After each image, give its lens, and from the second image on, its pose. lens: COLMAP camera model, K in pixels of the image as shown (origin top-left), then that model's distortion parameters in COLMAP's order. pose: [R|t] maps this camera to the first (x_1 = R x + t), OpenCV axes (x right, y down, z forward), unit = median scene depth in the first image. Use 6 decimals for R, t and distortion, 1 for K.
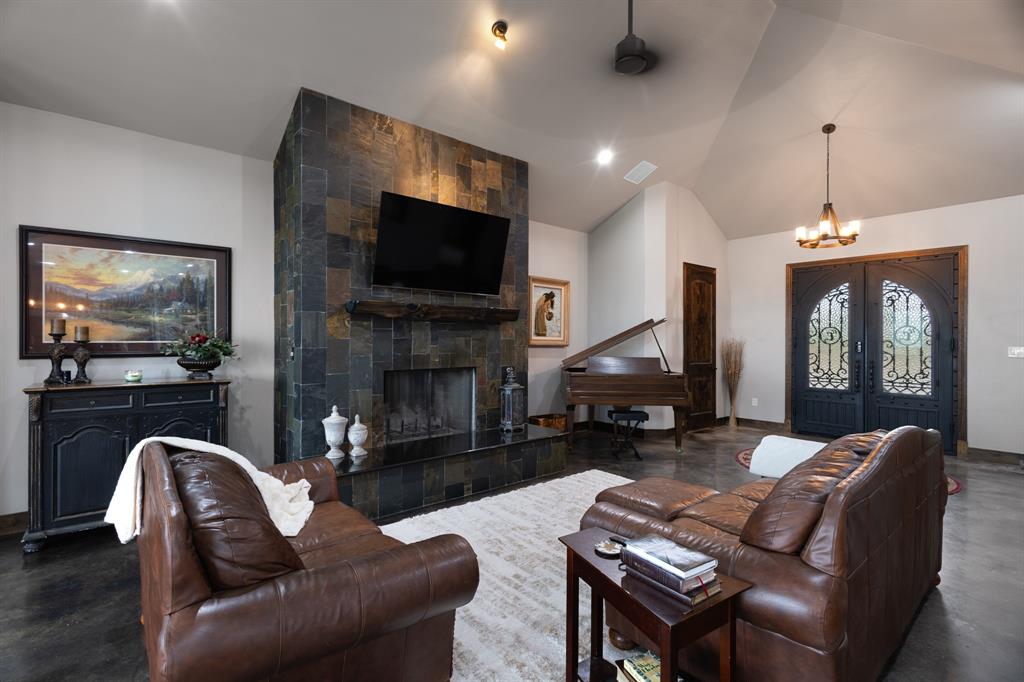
lens RADIAL K [[478.3, 0, 512.3], [0, 478.3, 341.2], [0, 0, 1]] dist [-0.002399, -0.000154]
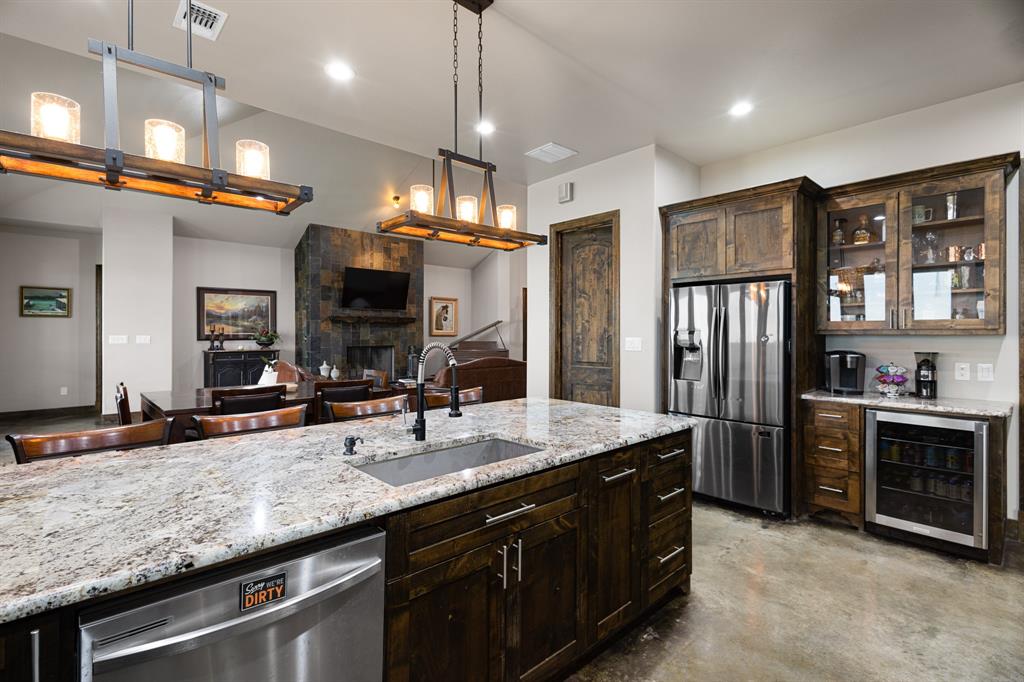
lens RADIAL K [[478.3, 0, 512.4], [0, 478.3, 335.0], [0, 0, 1]] dist [-0.002399, -0.000154]
pose [[0.999064, -0.003022, 0.043151, 0.391352], [0.002883, 0.999990, 0.003288, 0.003459], [-0.043161, -0.003160, 0.999063, -1.212175]]
